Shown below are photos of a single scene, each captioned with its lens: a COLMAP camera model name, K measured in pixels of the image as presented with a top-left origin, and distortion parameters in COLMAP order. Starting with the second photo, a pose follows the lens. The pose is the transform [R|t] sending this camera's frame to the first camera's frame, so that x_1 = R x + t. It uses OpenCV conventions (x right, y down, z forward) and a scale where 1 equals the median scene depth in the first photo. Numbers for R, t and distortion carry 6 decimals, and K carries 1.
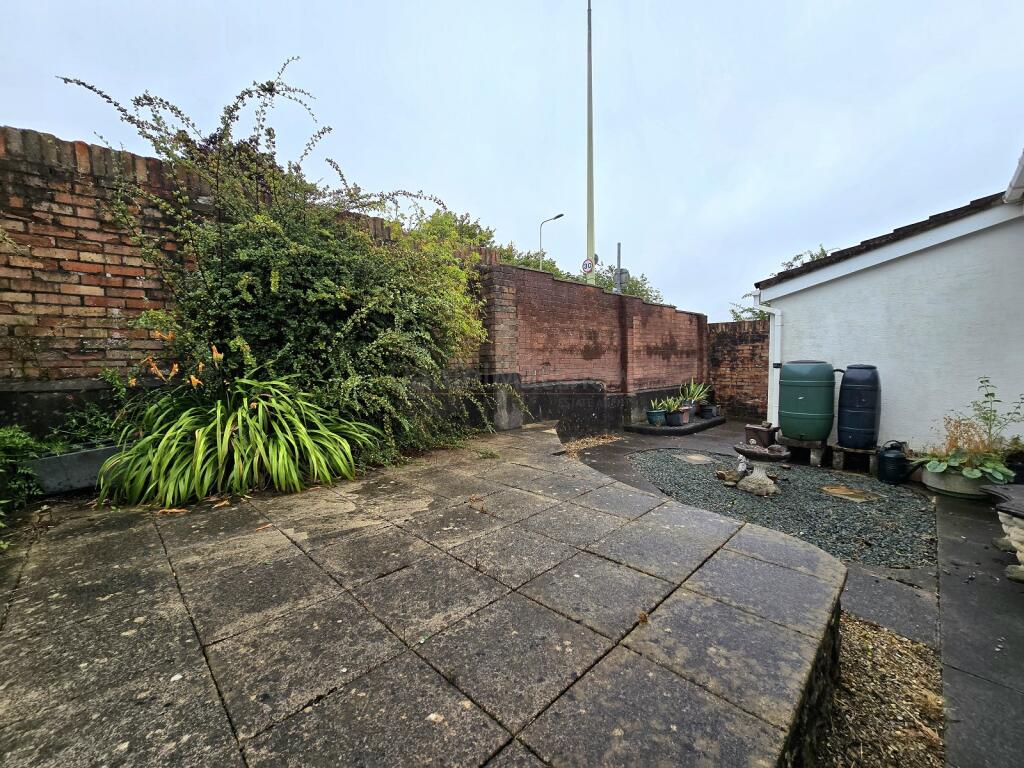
lens RADIAL K [[421.0, 0, 517.1], [0, 421.0, 384.0], [0, 0, 1]] dist [-0.001194, 0.000453]
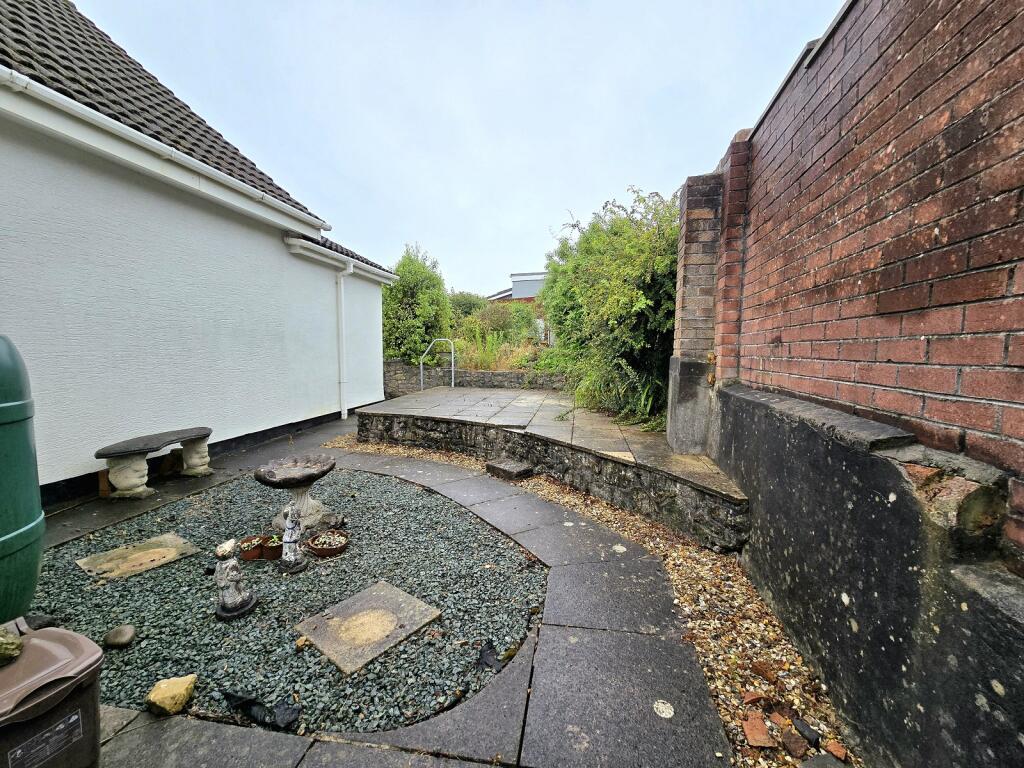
lens RADIAL K [[421.0, 0, 517.1], [0, 421.0, 384.0], [0, 0, 1]] dist [-0.001194, 0.000453]
pose [[-0.829934, 0.038074, -0.556560, 0.413642], [-0.045202, 0.989798, 0.135116, -0.046088], [0.556027, 0.137295, -0.819746, 1.066698]]
